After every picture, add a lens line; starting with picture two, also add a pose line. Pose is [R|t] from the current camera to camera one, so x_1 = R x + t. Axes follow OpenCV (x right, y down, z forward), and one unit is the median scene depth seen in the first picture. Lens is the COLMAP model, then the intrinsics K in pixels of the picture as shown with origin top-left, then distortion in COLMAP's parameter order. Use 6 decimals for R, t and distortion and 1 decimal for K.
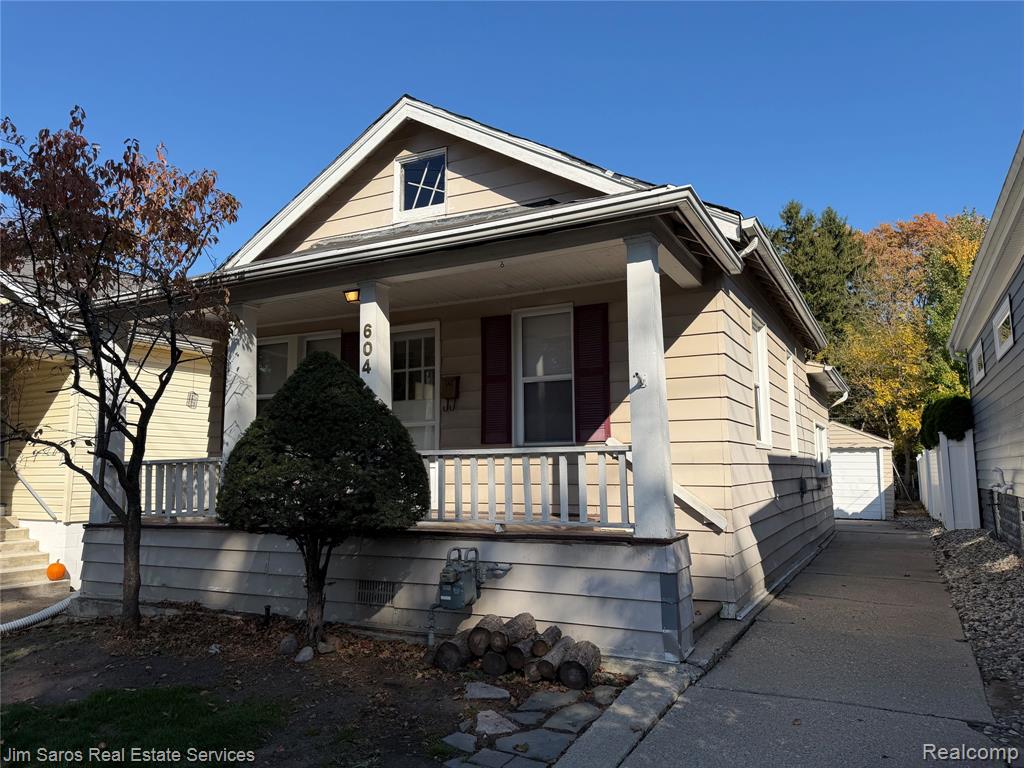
lens RADIAL K [[725.7, 0, 512.1], [0, 725.7, 370.4], [0, 0, 1]] dist [0.063880, -0.134098]
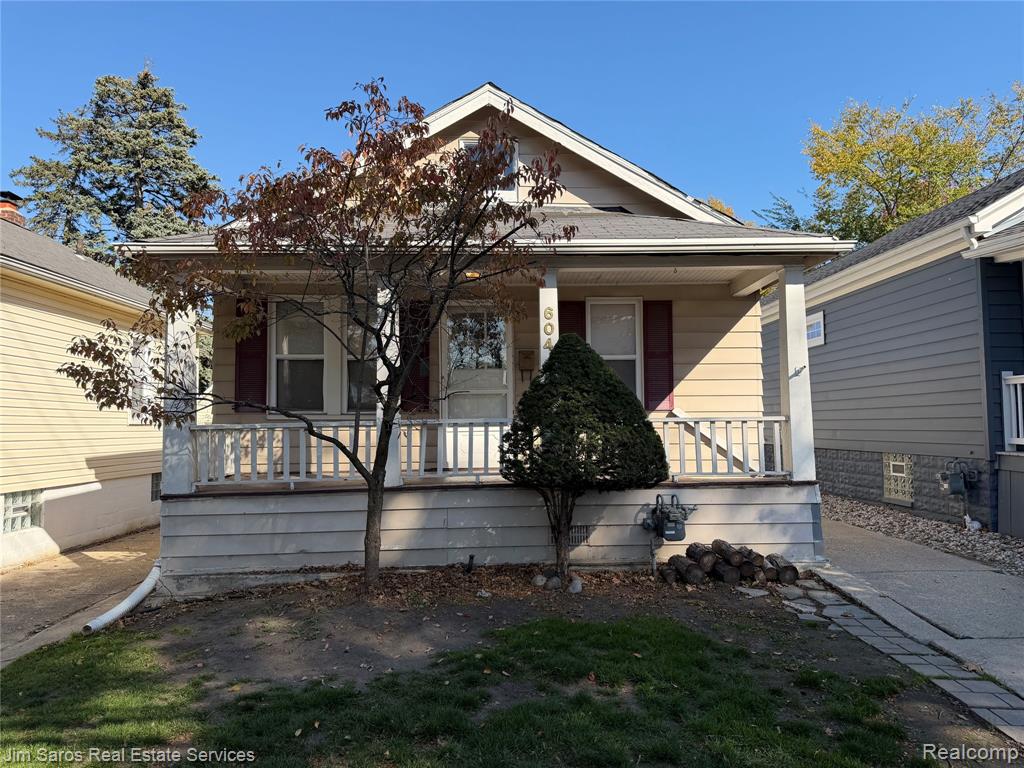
lens RADIAL K [[730.0, 0, 512.0], [0, 730.0, 384.0], [0, 0, 1]] dist [0.039632, 0.001311]
pose [[0.872737, 0.026363, 0.487478, -0.806285], [-0.064899, 0.995943, 0.062328, -0.011286], [-0.483857, -0.086033, 0.870908, 0.019216]]
